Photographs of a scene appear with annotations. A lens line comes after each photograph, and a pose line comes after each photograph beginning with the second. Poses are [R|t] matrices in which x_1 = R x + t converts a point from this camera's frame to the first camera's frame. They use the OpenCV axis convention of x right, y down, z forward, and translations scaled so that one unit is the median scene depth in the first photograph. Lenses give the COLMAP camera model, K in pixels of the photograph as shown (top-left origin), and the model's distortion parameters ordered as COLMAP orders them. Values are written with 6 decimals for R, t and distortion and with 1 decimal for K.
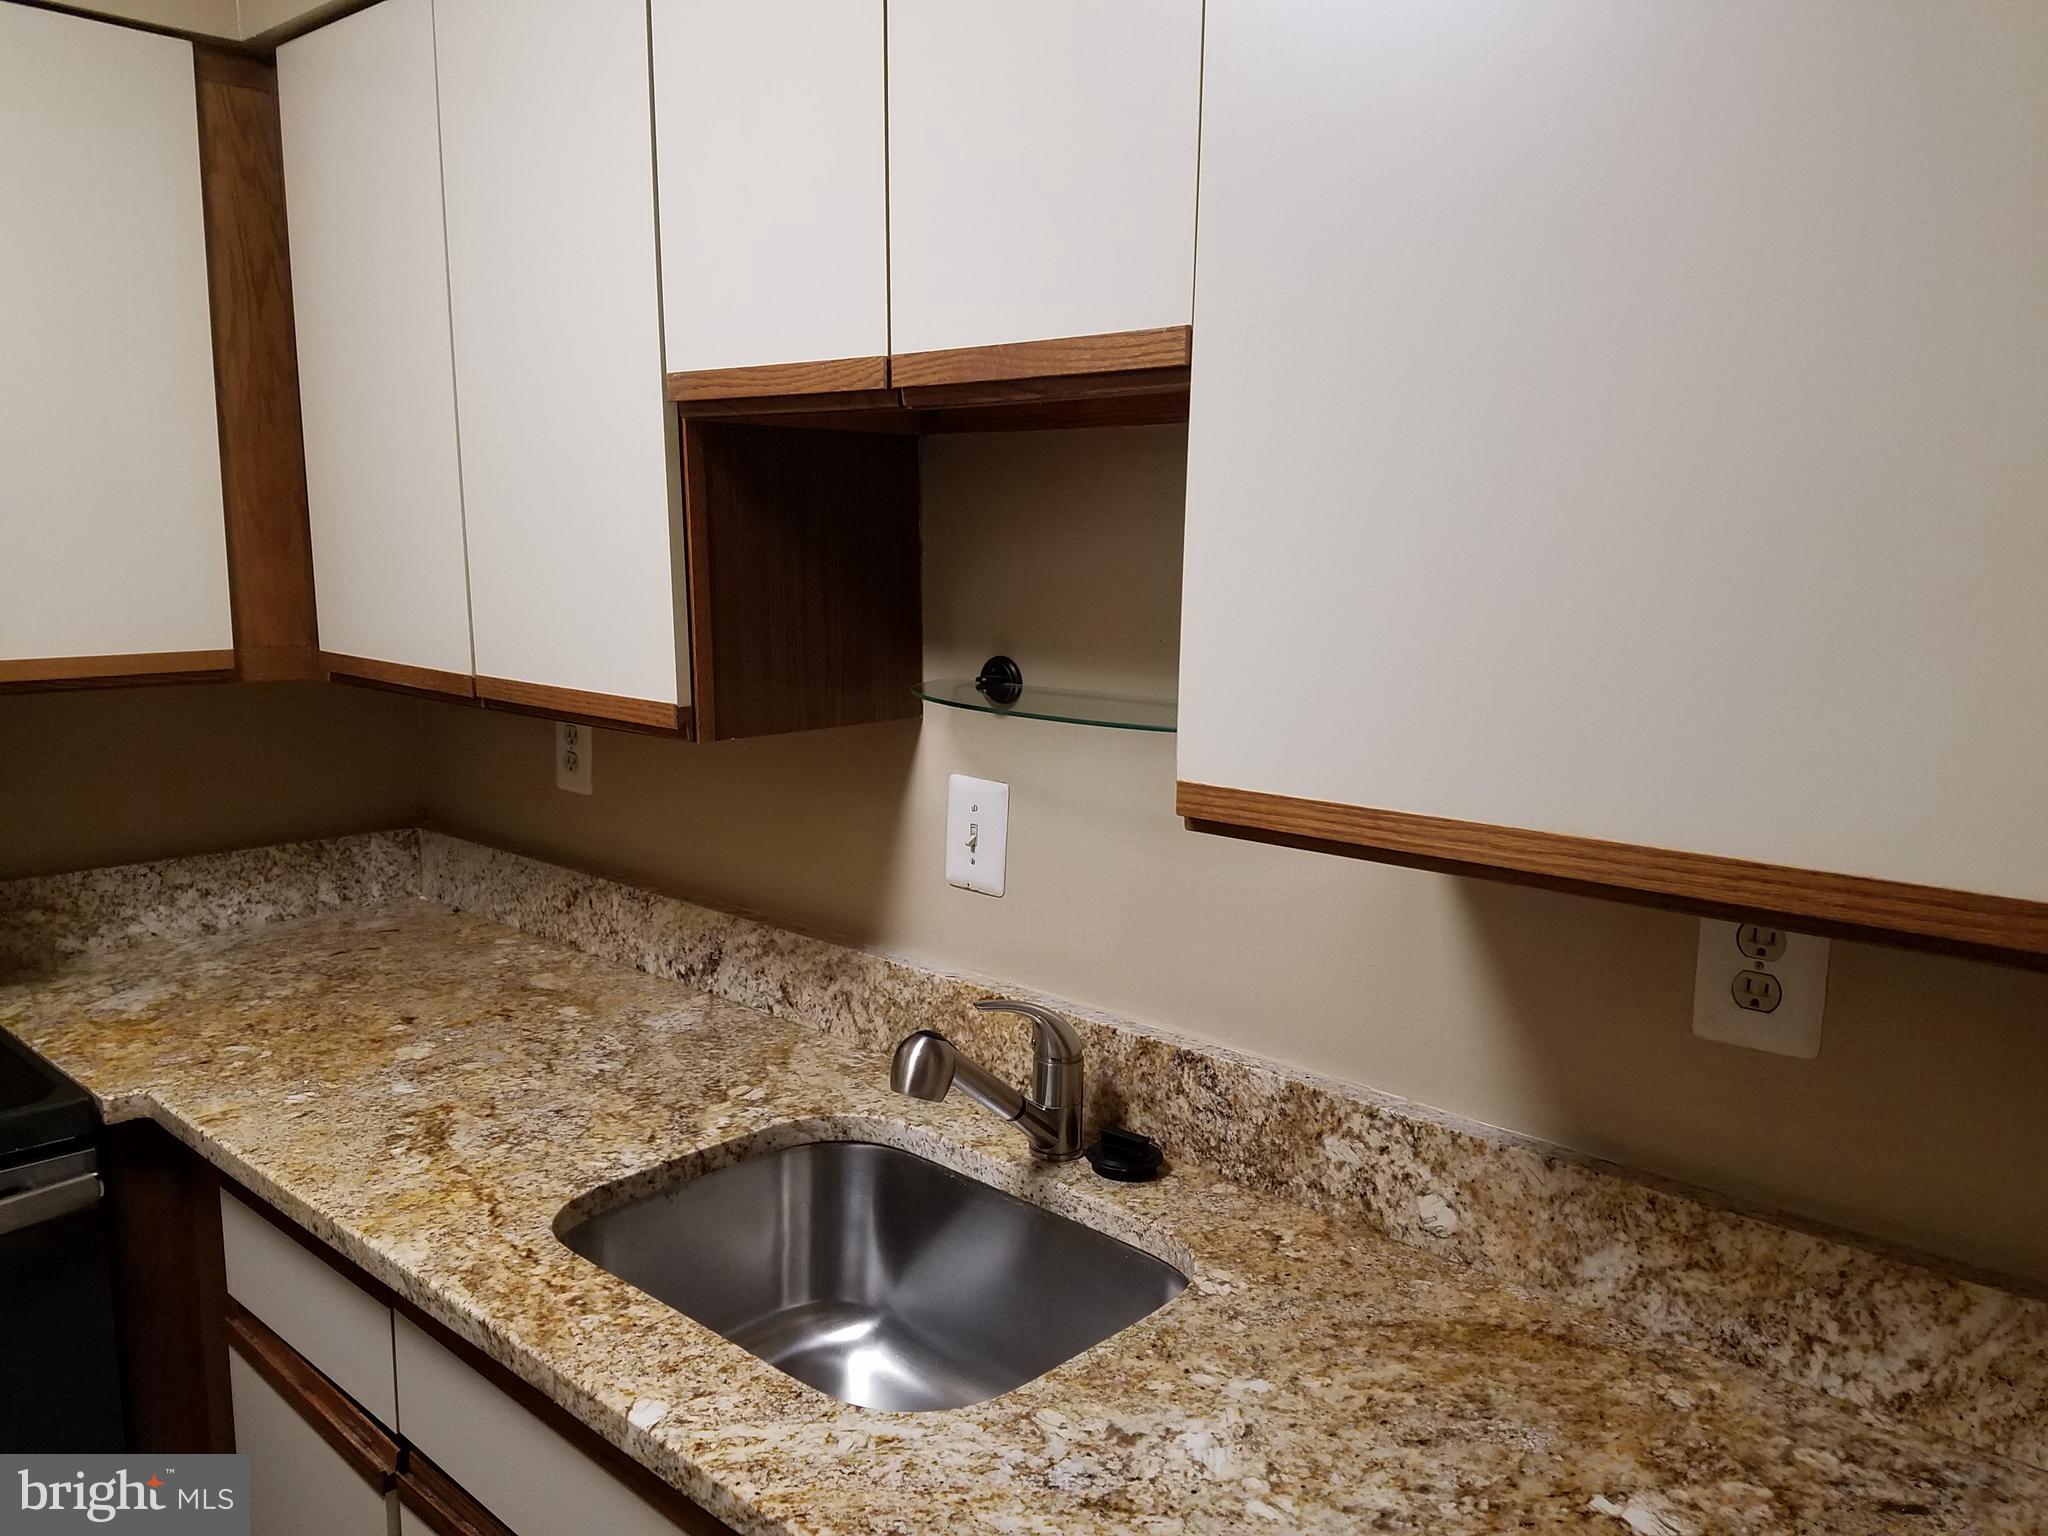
lens RADIAL K [[1539.5, 0, 1023.2], [0, 1539.5, 780.6], [0, 0, 1]] dist [0.288709, -0.514096]
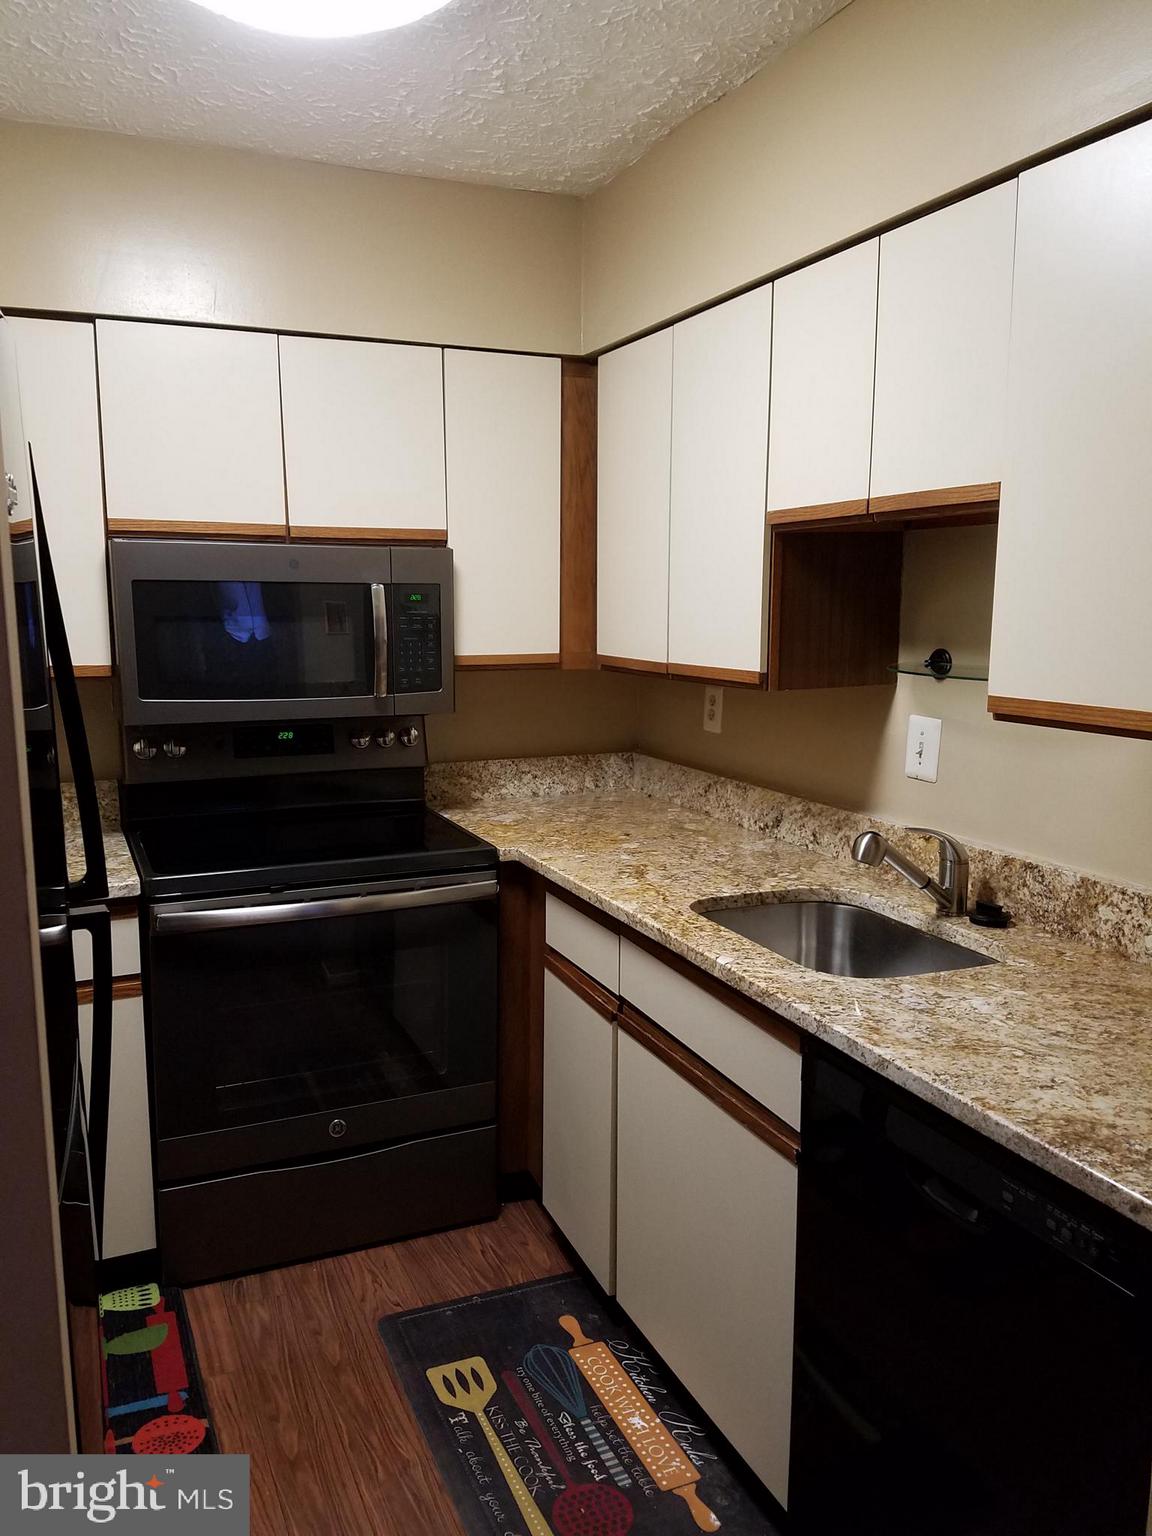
lens RADIAL K [[1154.6, 0, 512.6], [0, 1154.6, 769.5], [0, 0, 1]] dist [0.288709, -0.514096]
pose [[0.895795, 0.054601, -0.441101, 0.168512], [-0.060504, 0.998168, 0.000684, 0.096284], [0.440330, 0.026075, 0.897457, -0.507040]]
